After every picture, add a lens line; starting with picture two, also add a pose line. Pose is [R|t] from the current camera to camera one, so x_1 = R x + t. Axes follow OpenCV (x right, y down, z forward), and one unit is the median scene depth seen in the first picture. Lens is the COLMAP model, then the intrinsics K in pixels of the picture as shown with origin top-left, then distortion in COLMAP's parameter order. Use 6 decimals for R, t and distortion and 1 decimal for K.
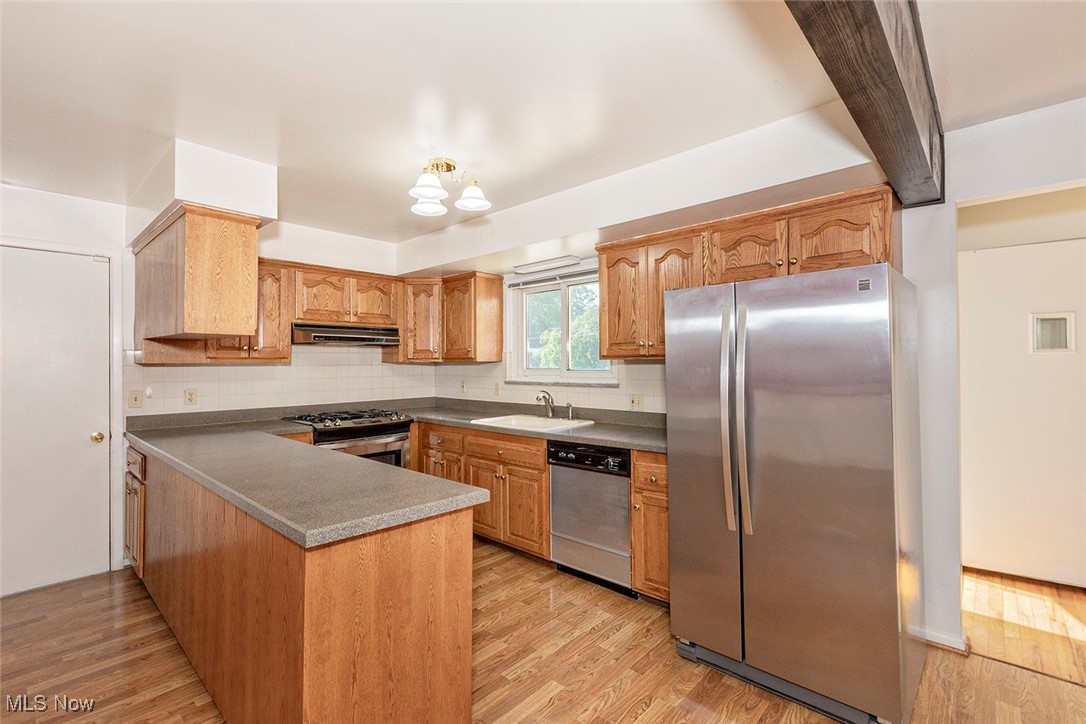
lens RADIAL K [[482.9, 0, 543.2], [0, 482.9, 366.1], [0, 0, 1]] dist [0.007230, -0.001562]
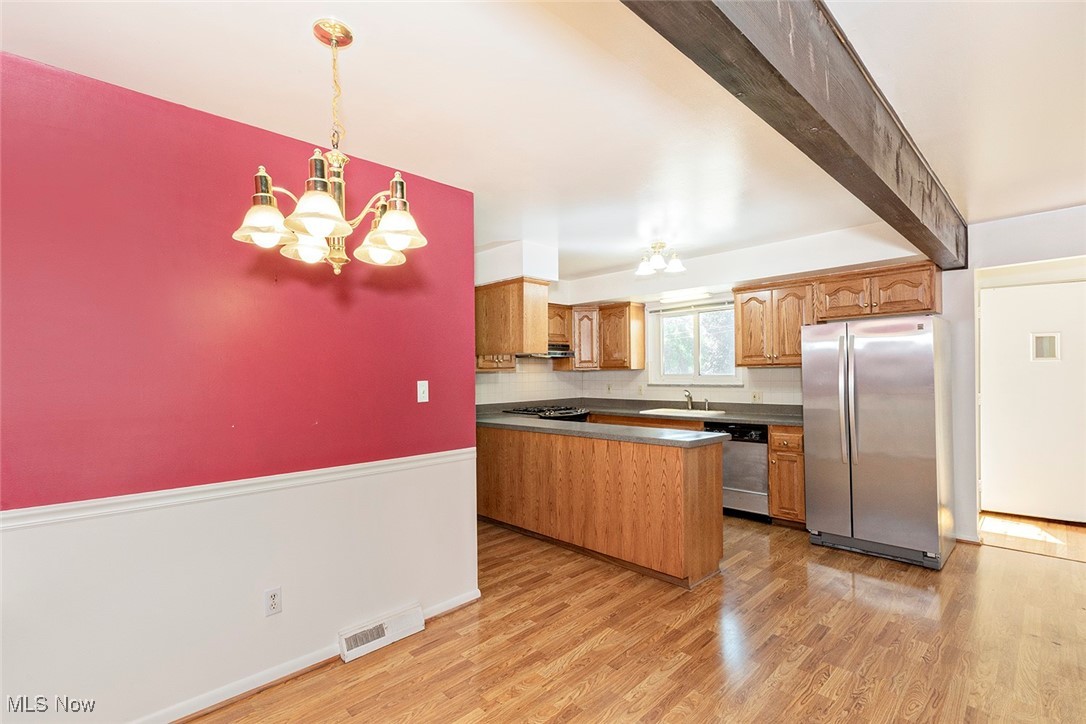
lens RADIAL K [[482.9, 0, 604.6], [0, 482.9, 381.8], [0, 0, 1]] dist [0.007230, -0.001562]
pose [[0.999650, -0.006785, 0.025559, -0.284954], [0.006428, 0.999881, 0.014018, 0.006798], [-0.025651, -0.013849, 0.999575, -0.394490]]
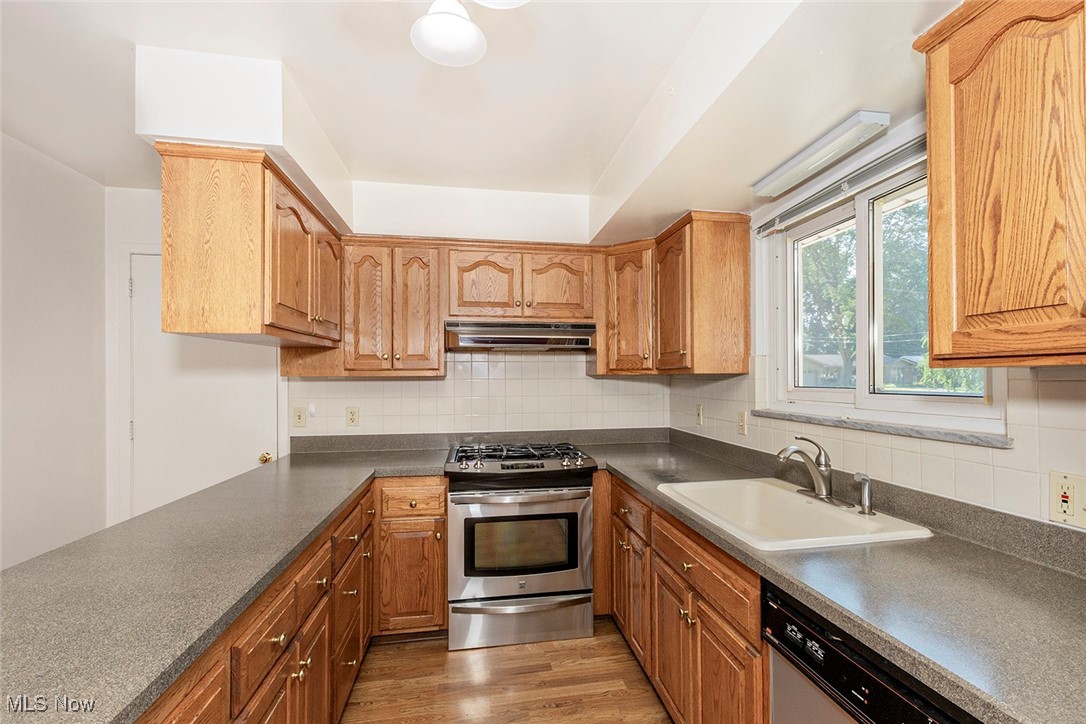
lens RADIAL K [[518.1, 0, 581.5], [0, 518.1, 375.7], [0, 0, 1]] dist [-0.001737, -0.000161]
pose [[0.824002, 0.000113, -0.566587, 0.111958], [-0.003352, 0.999983, -0.004675, -0.004578], [0.566577, 0.005751, 0.823989, 0.519552]]
